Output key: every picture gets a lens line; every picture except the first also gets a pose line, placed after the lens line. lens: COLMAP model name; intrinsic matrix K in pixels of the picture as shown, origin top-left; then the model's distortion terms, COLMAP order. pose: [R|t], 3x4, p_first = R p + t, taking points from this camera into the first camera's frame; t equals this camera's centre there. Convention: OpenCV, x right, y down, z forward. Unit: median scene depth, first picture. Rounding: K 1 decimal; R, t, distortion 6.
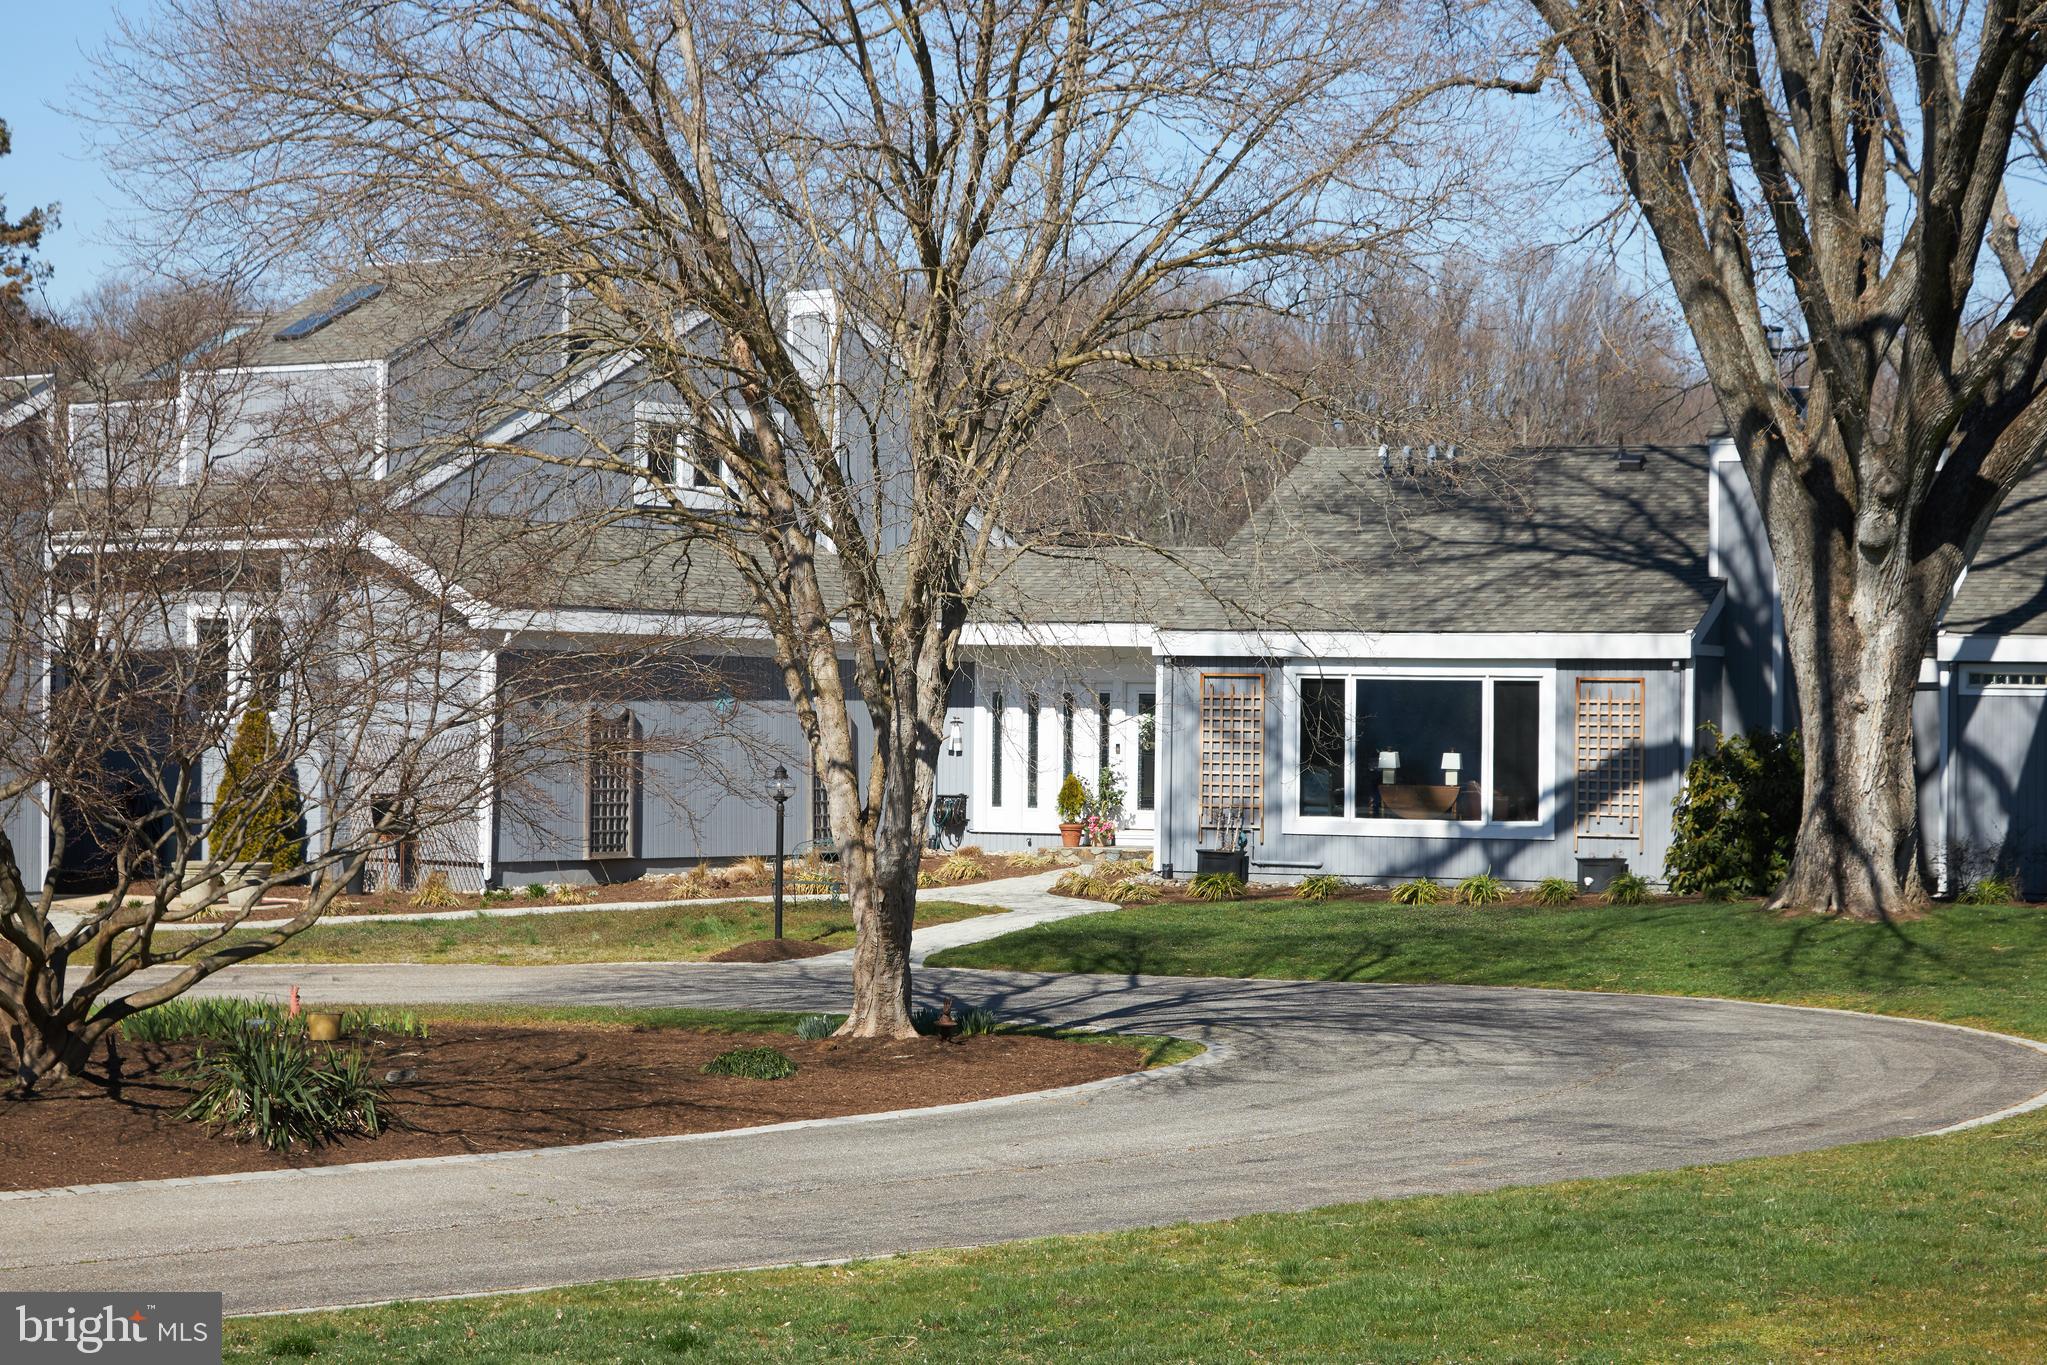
lens RADIAL K [[4523.2, 0, 1014.4], [0, 4523.2, 645.0], [0, 0, 1]] dist [0.003936, 0.175833]
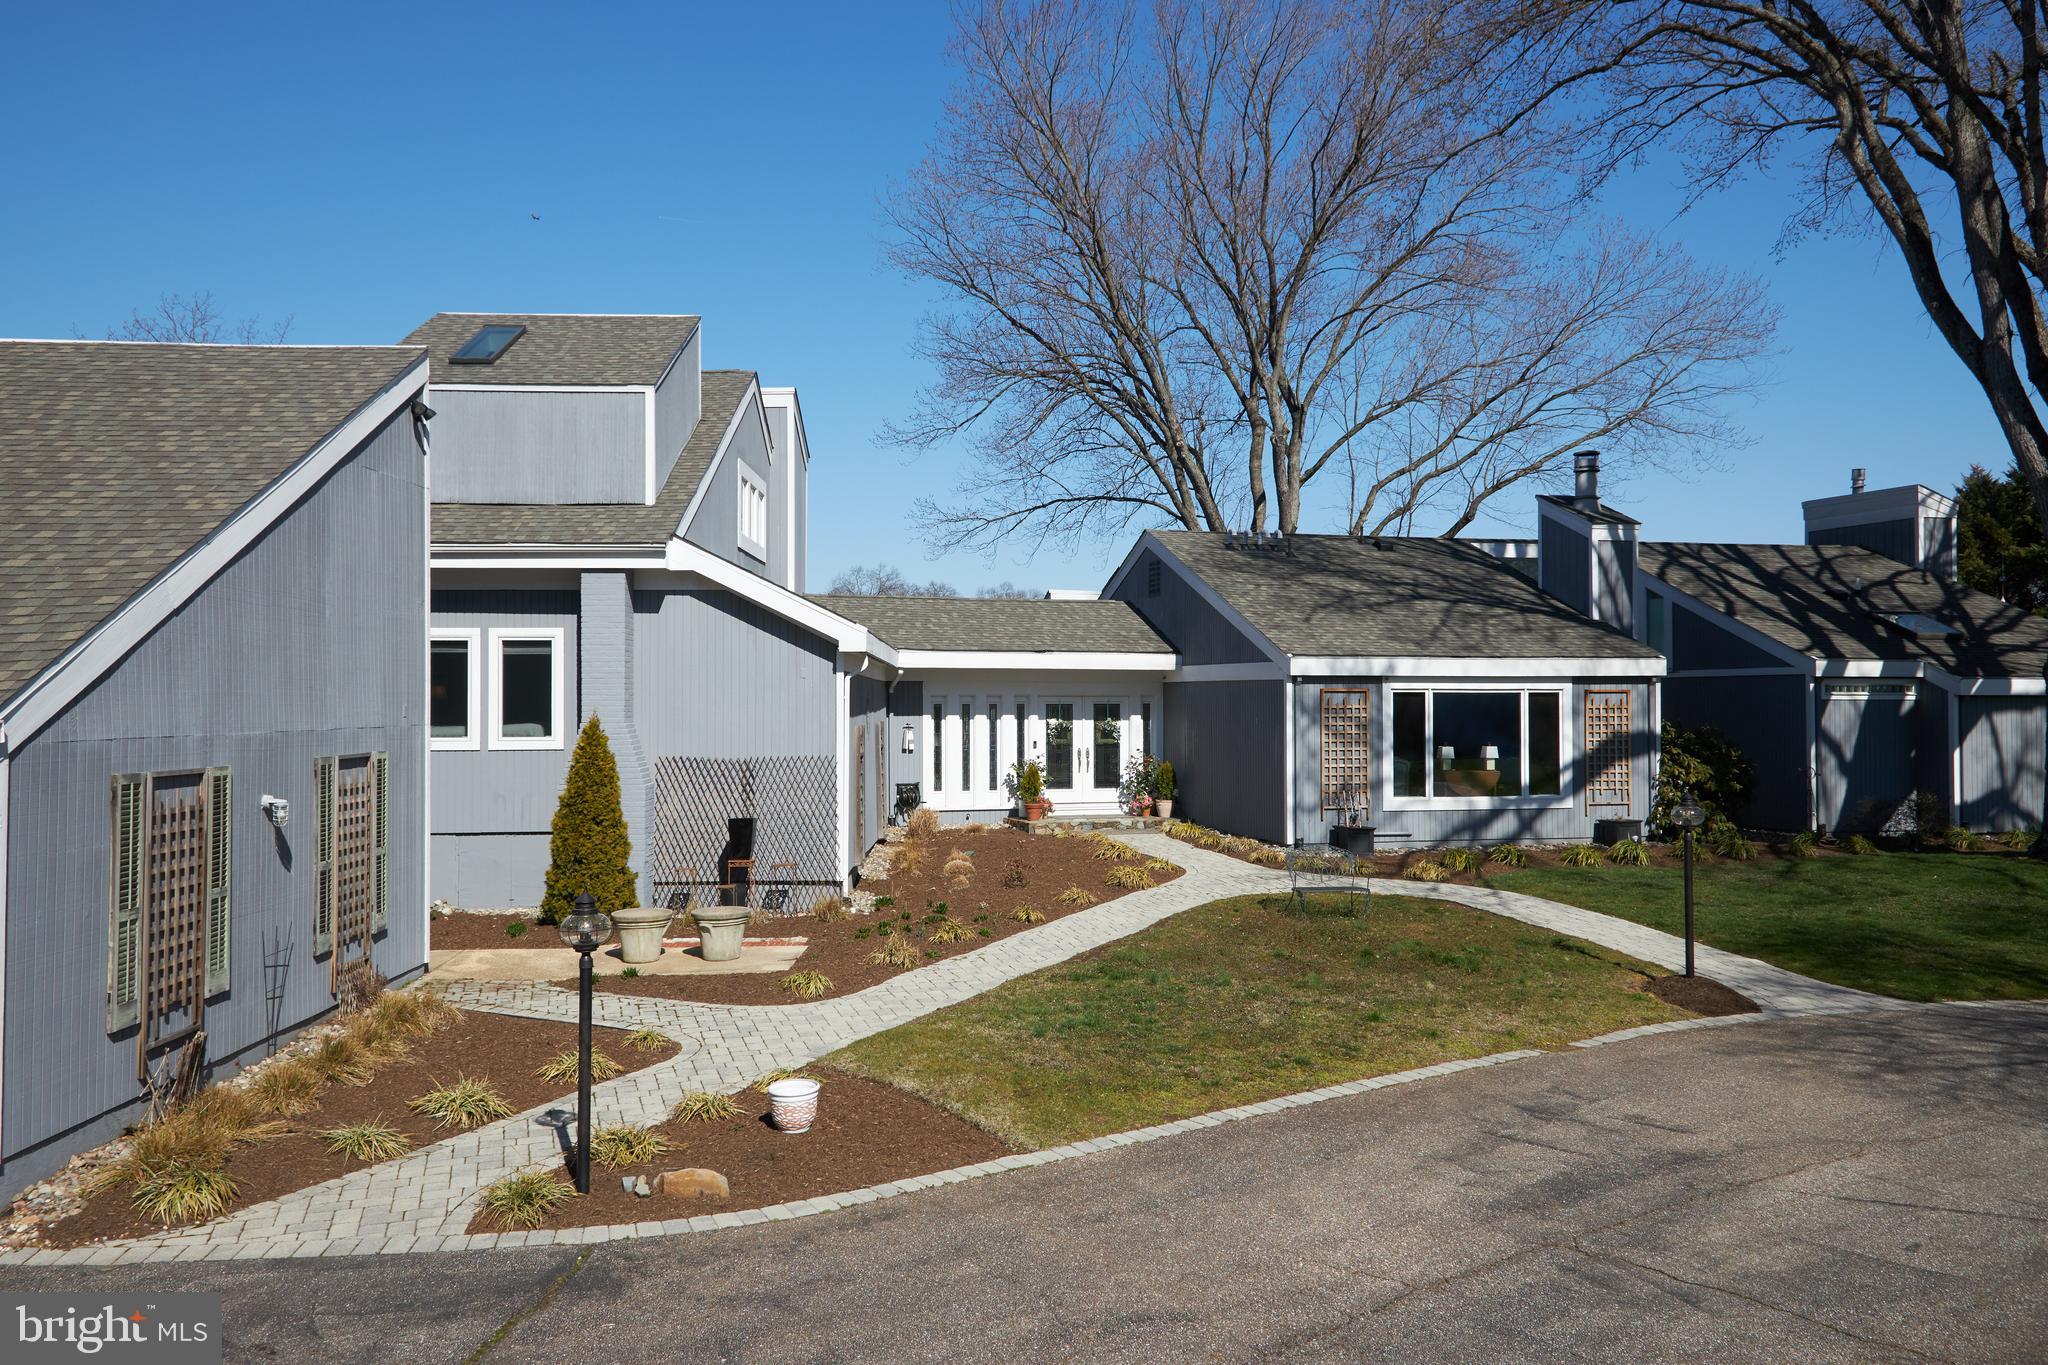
lens RADIAL K [[1705.8, 0, 985.7], [0, 1705.8, 682.7], [0, 0, 1]] dist [0.137793, -0.004281]
pose [[0.778970, -0.006845, 0.627024, -0.337731], [0.001262, 0.999956, 0.009348, -0.000161], [-0.627060, -0.006490, 0.778944, 0.679543]]
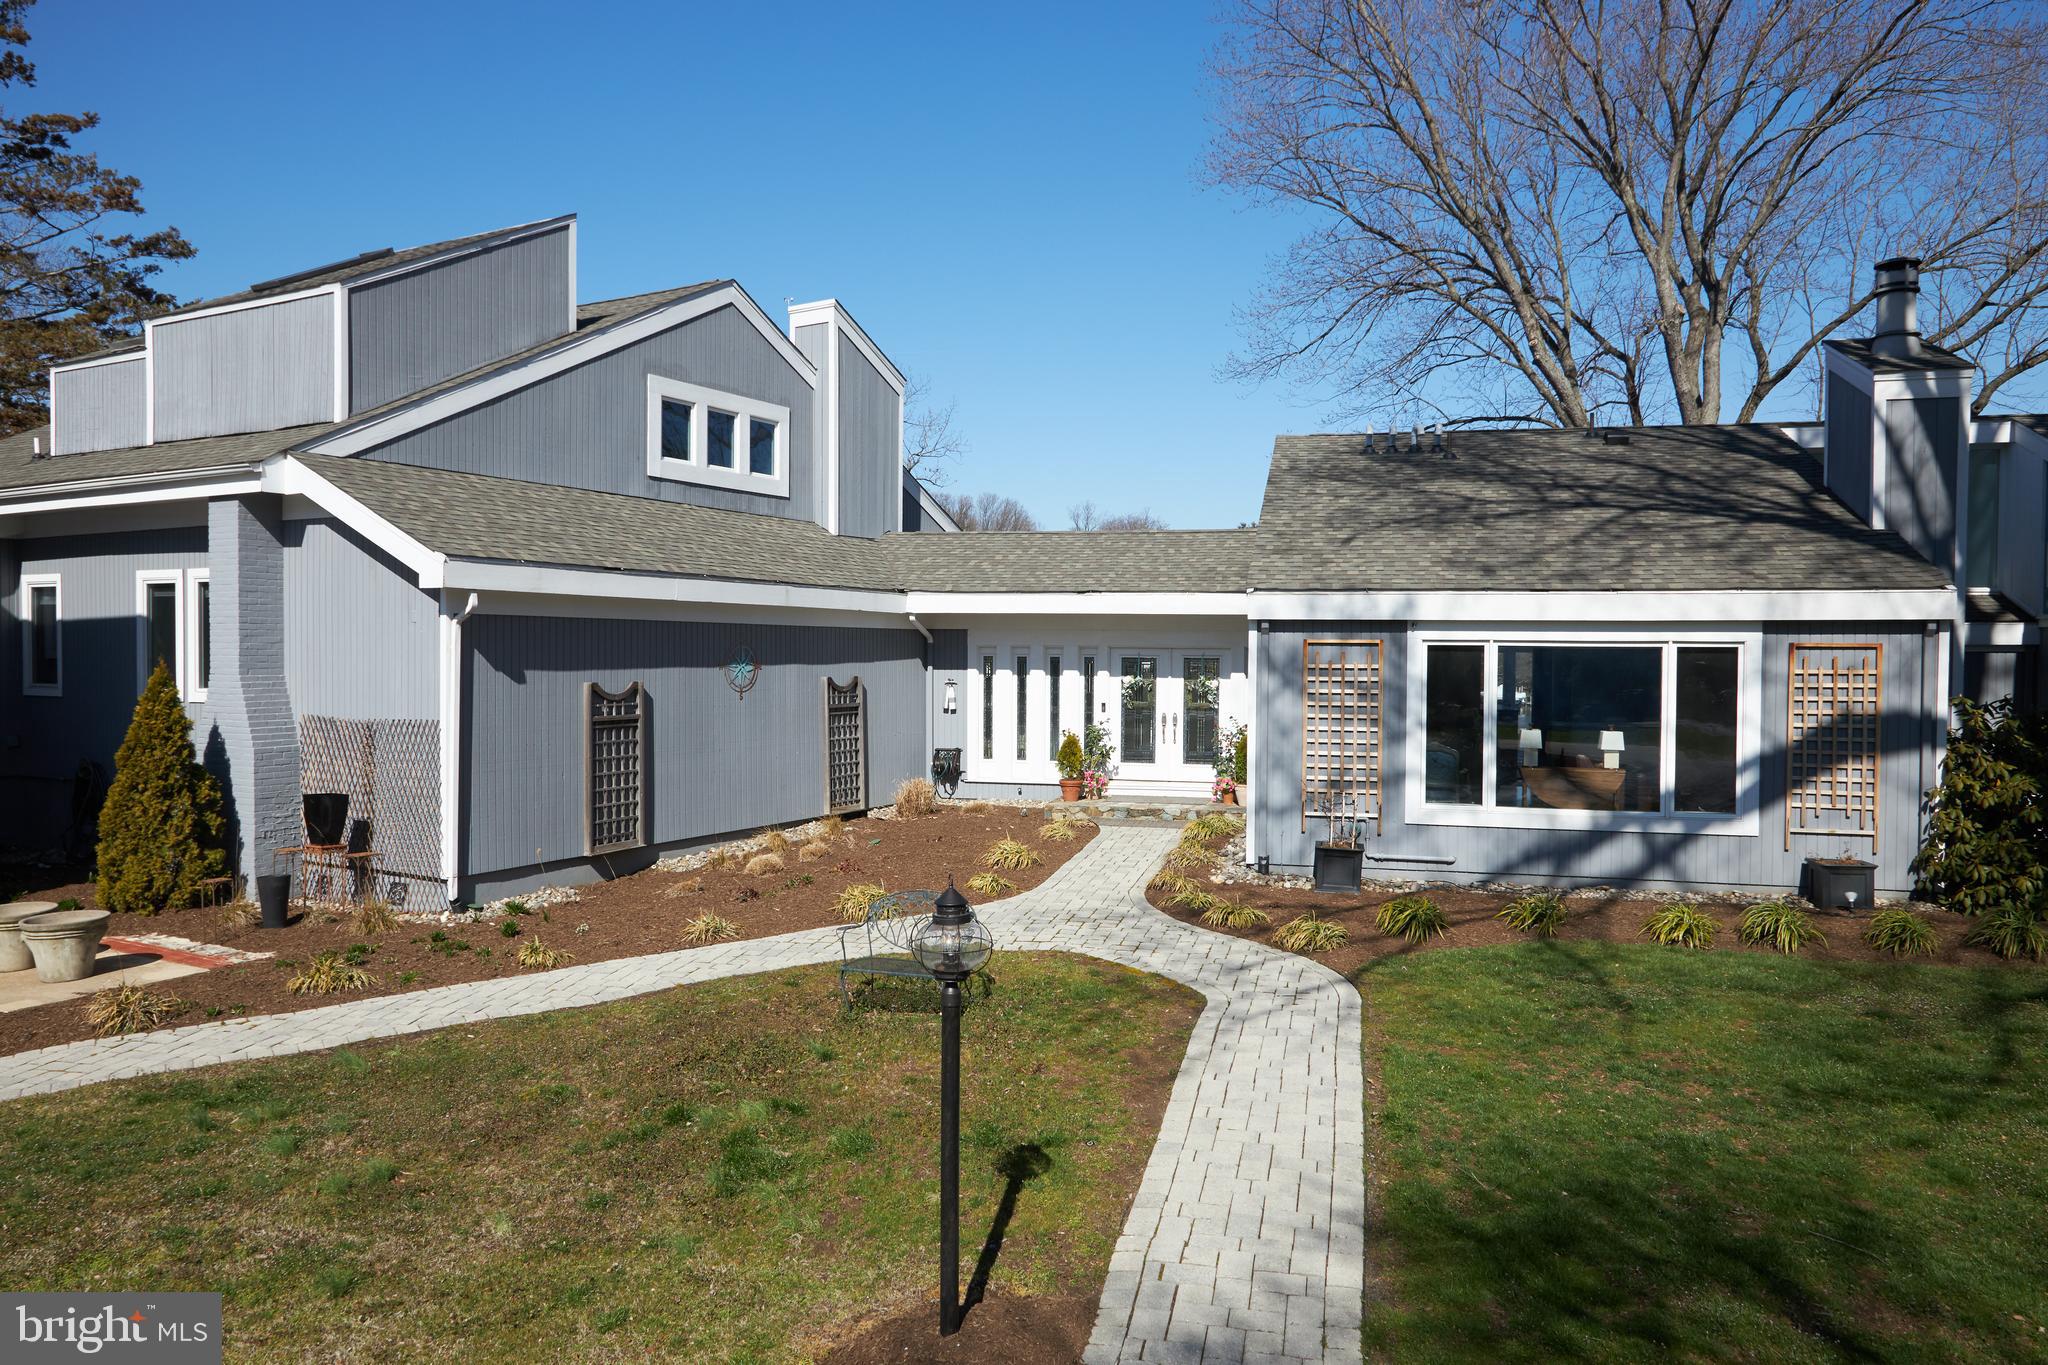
lens RADIAL K [[1394.9, 0, 1009.4], [0, 1394.9, 668.0], [0, 0, 1]] dist [0.018657, -0.005289]
pose [[0.988980, -0.008473, 0.147803, -0.054932], [0.003828, 0.999491, 0.031683, 0.002959], [-0.147997, -0.030768, 0.988509, 0.739643]]
